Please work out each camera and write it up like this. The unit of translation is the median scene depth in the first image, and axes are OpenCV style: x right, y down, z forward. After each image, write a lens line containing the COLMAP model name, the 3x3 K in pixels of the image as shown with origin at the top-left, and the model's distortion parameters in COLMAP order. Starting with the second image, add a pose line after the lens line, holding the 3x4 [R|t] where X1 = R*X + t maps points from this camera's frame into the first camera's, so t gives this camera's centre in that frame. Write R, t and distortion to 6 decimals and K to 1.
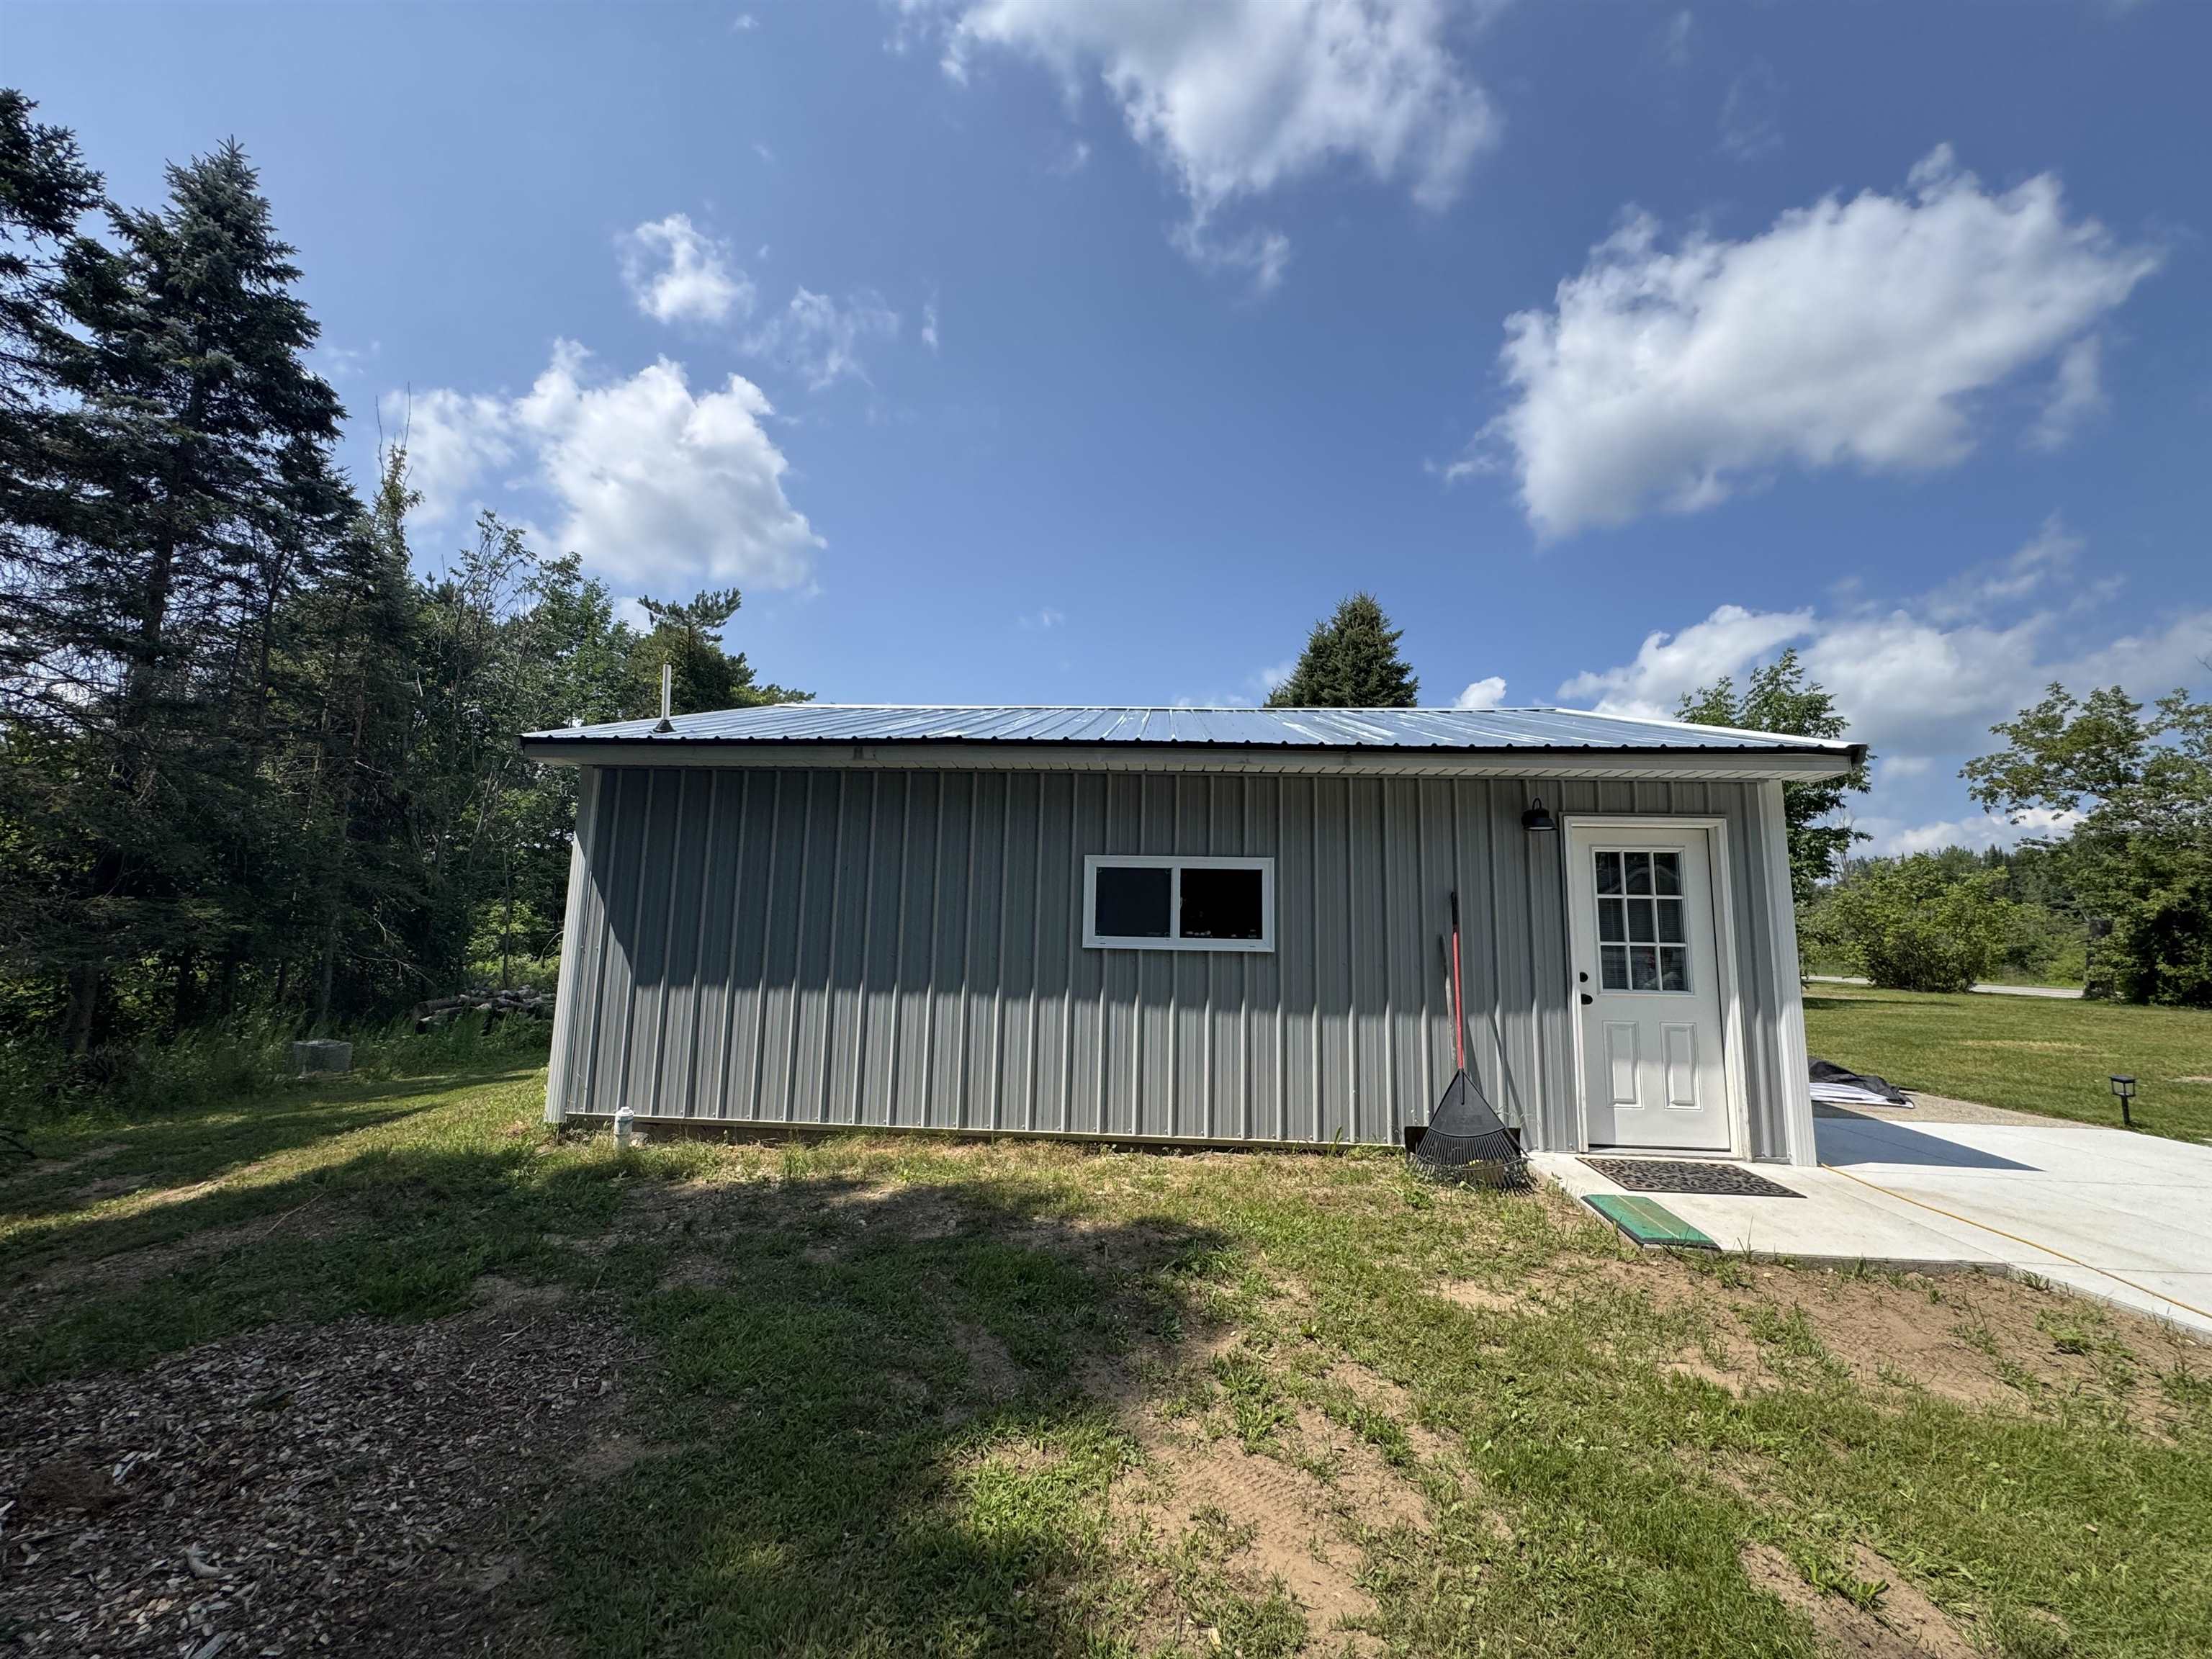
lens RADIAL K [[865.9, 0, 1106.0], [0, 865.9, 829.5], [0, 0, 1]] dist [-0.002584, -0.000018]
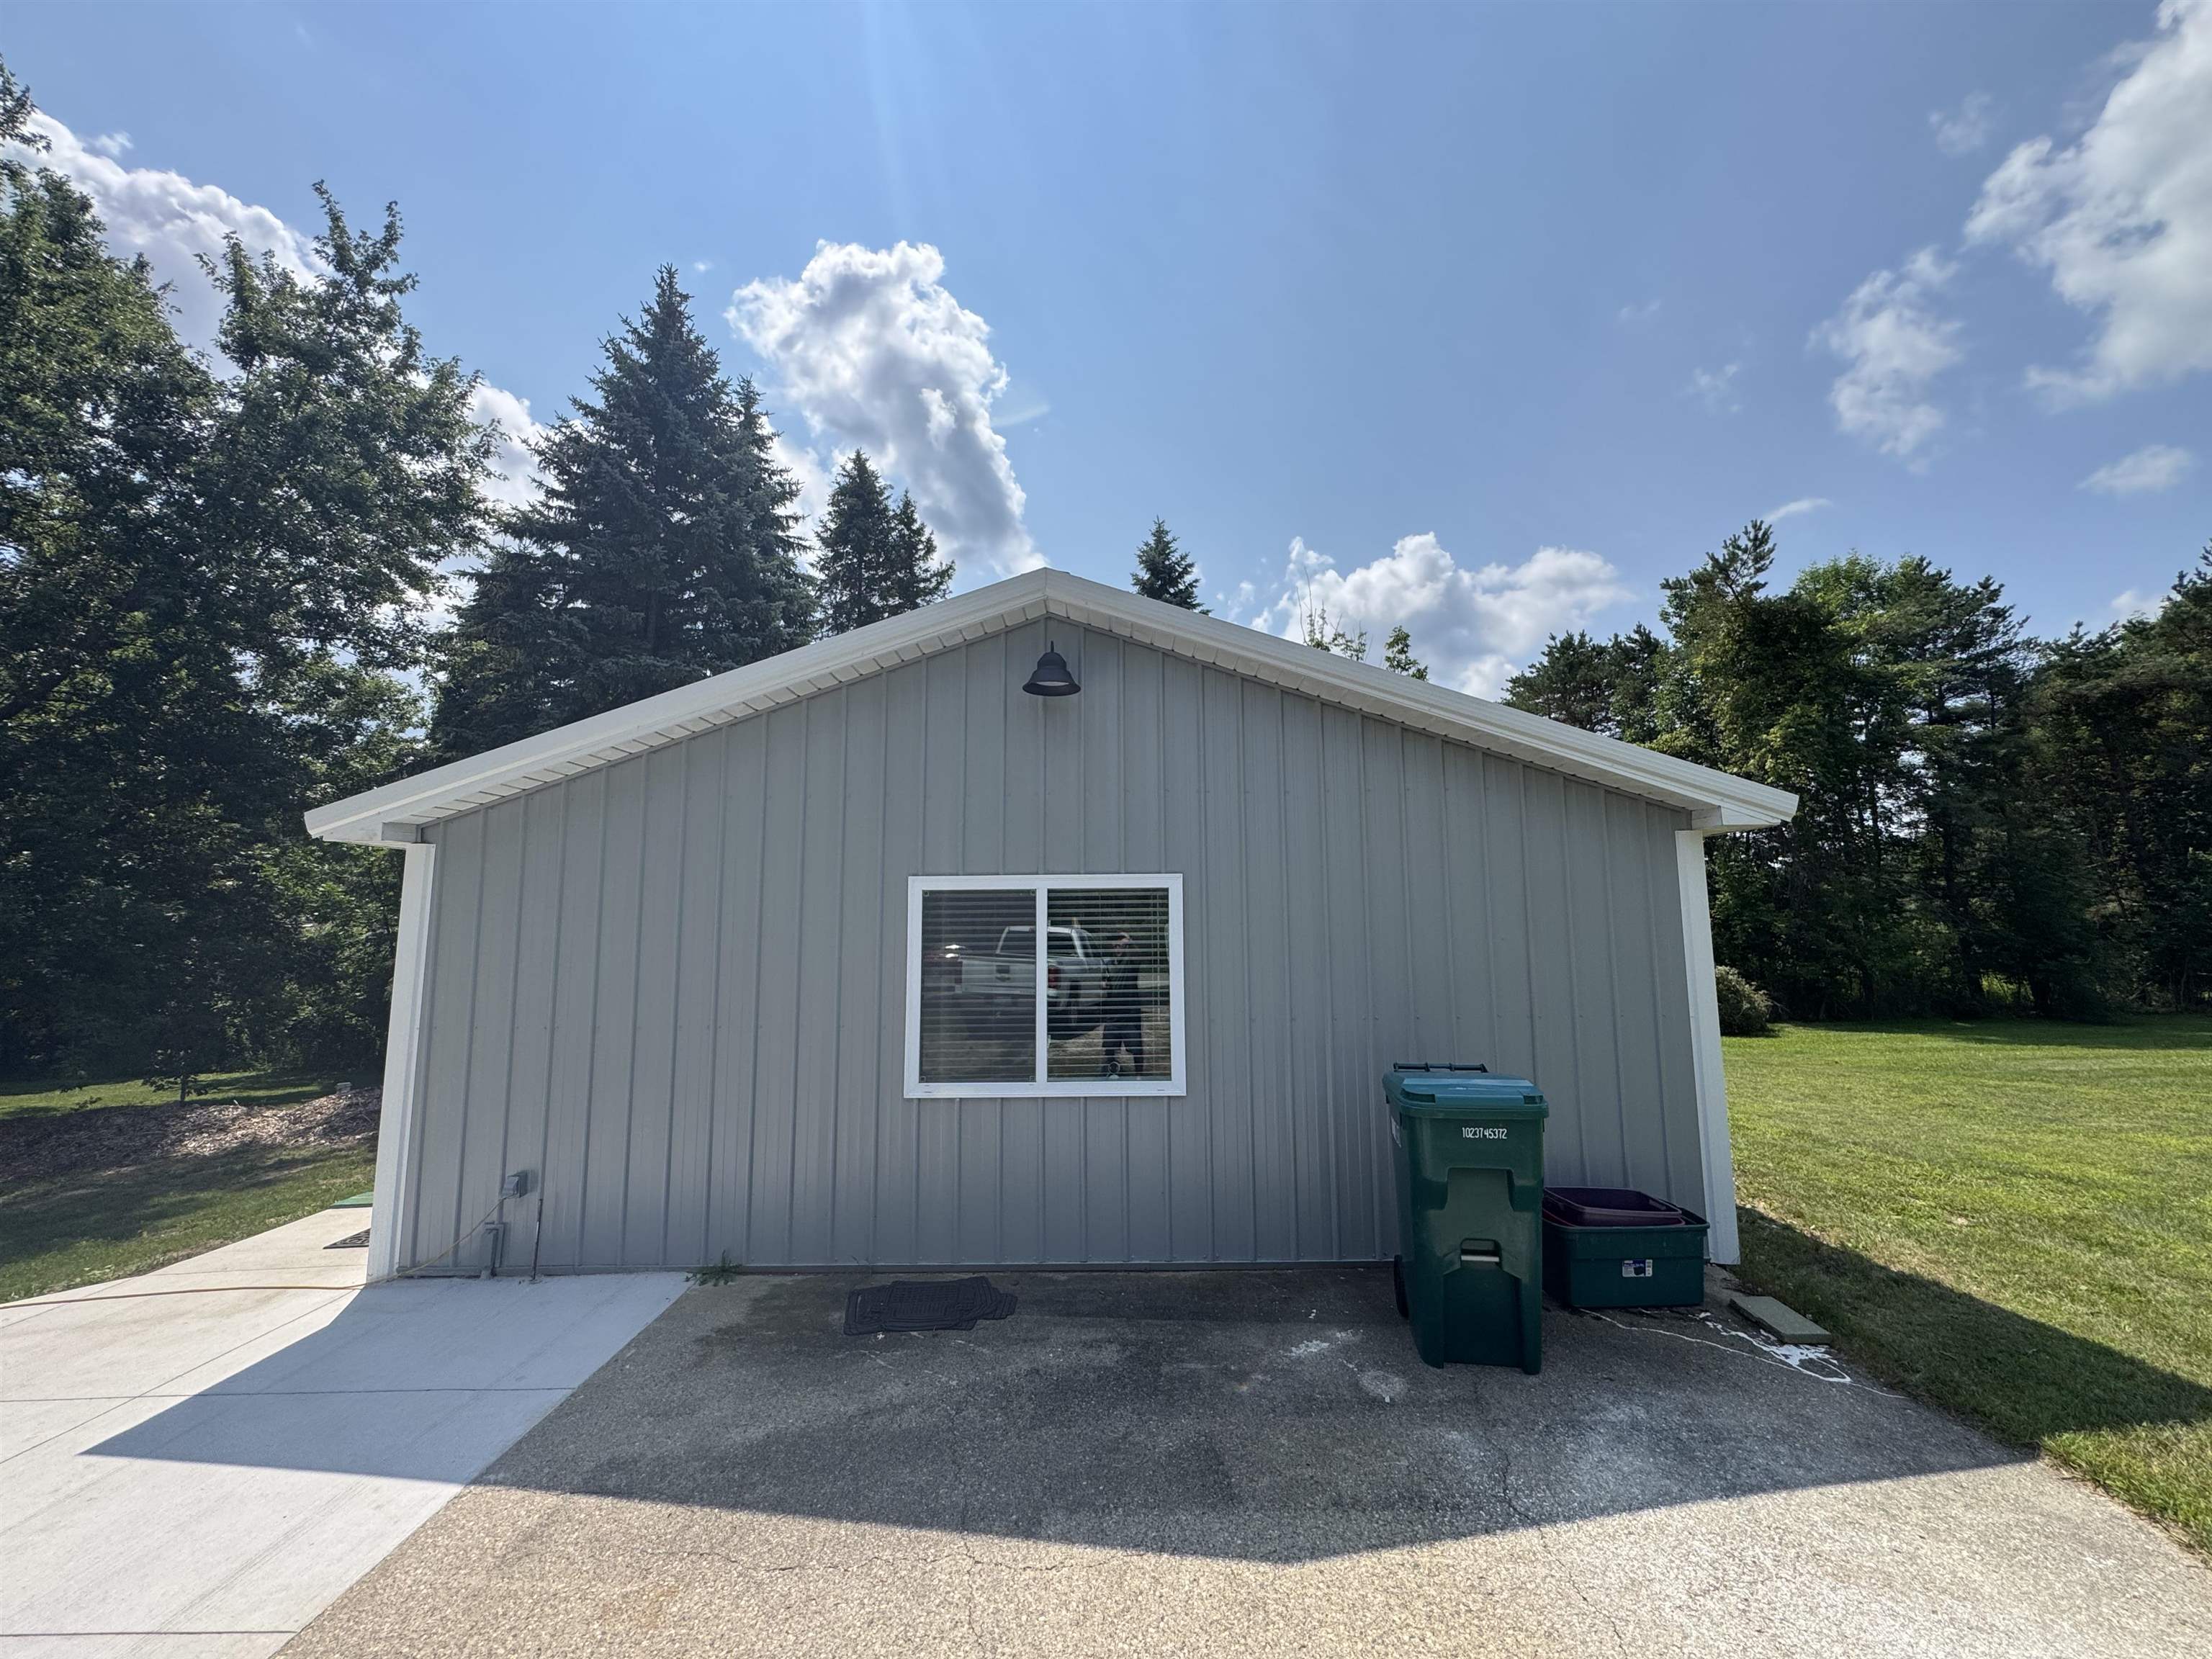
lens RADIAL K [[883.4, 0, 1106.0], [0, 883.4, 829.5], [0, 0, 1]] dist [-0.002501, -0.000262]
pose [[0.052535, -0.137182, -0.989152, 1.673266], [0.137720, 0.982050, -0.128883, 0.139110], [0.989077, -0.129455, 0.070484, 1.608509]]
